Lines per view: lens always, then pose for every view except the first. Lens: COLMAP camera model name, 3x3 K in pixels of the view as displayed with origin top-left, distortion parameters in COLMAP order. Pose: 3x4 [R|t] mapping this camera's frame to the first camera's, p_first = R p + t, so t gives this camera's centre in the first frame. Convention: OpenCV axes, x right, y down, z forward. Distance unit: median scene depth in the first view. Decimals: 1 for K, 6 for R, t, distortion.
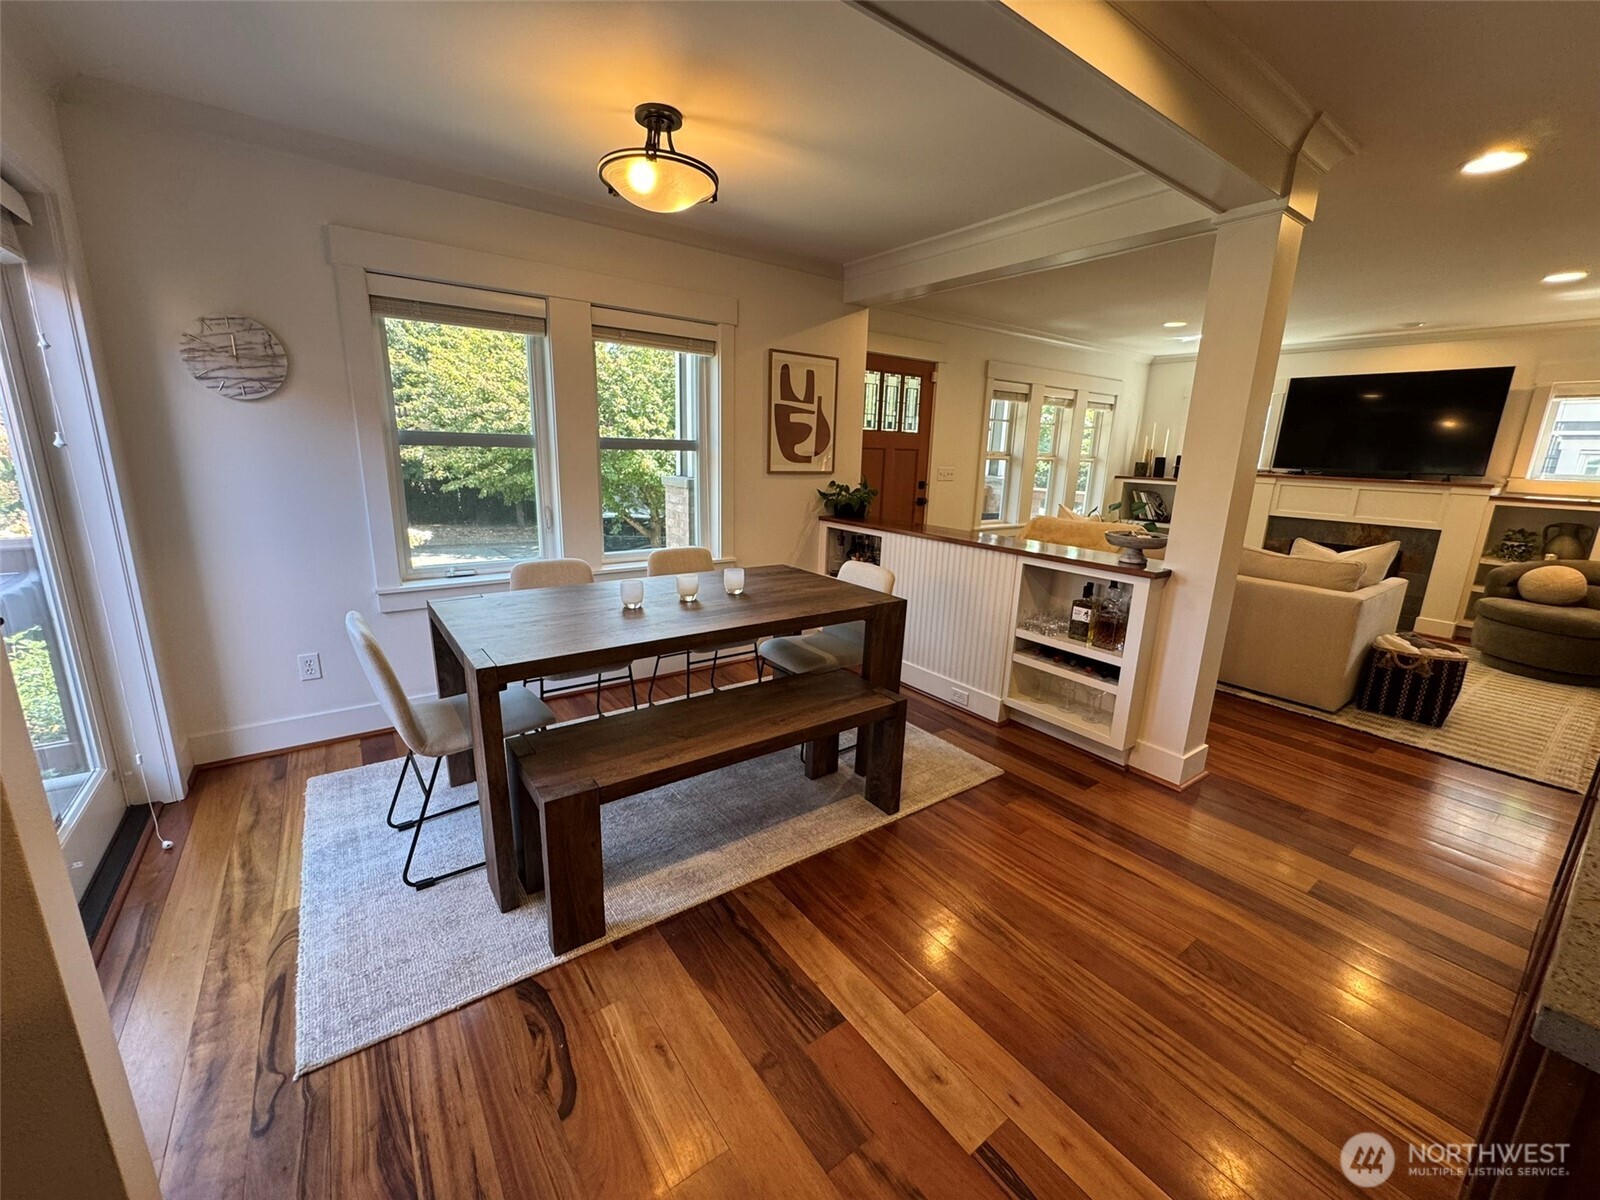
lens RADIAL K [[640.5, 0, 800.8], [0, 640.5, 600.2], [0, 0, 1]] dist [-0.003655, 0.000586]
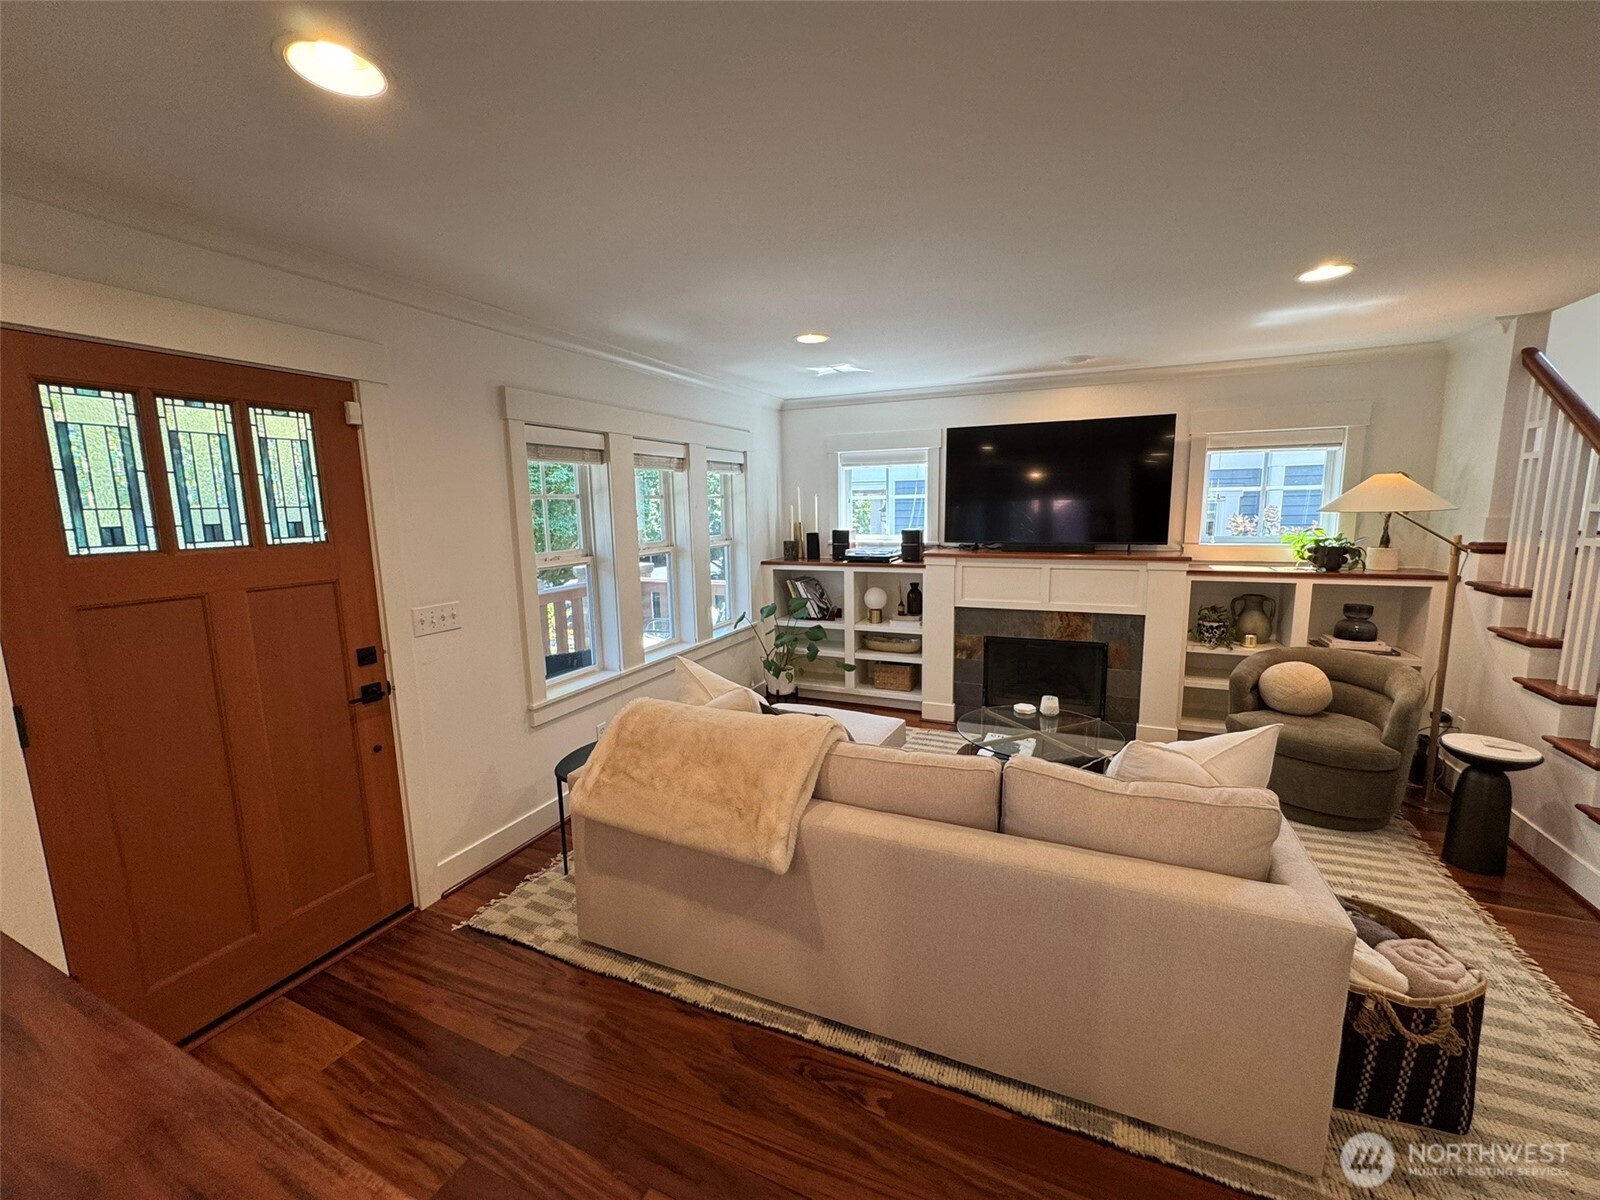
lens RADIAL K [[640.5, 0, 800.5], [0, 640.5, 599.8], [0, 0, 1]] dist [-0.003655, 0.000586]
pose [[0.867935, -0.118357, 0.482370, 0.425216], [0.158160, 0.986497, -0.042527, -0.271872], [-0.470823, 0.113202, 0.874935, 0.847517]]
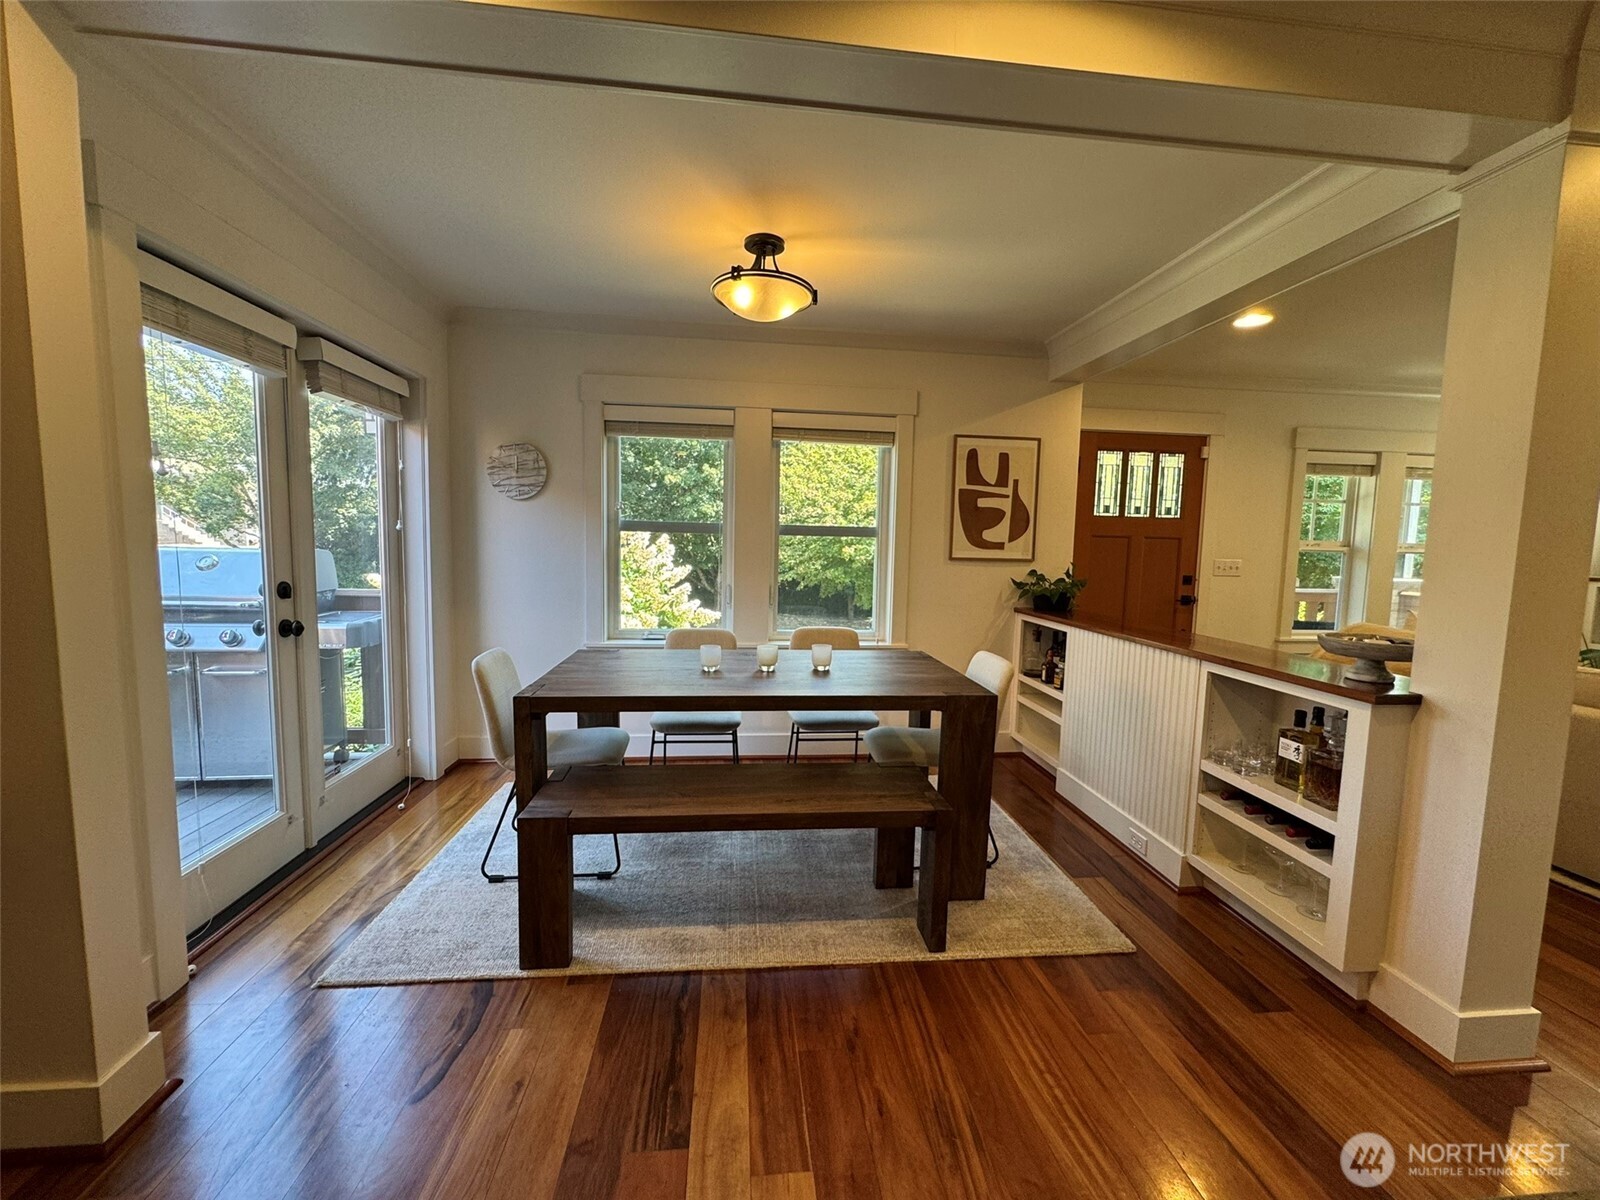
lens RADIAL K [[640.5, 0, 799.9], [0, 640.5, 599.9], [0, 0, 1]] dist [-0.003655, 0.000586]
pose [[0.862599, 0.035635, -0.504631, 0.310391], [-0.115258, 0.985125, -0.127453, 0.010806], [0.492583, 0.168103, 0.853876, 0.109487]]
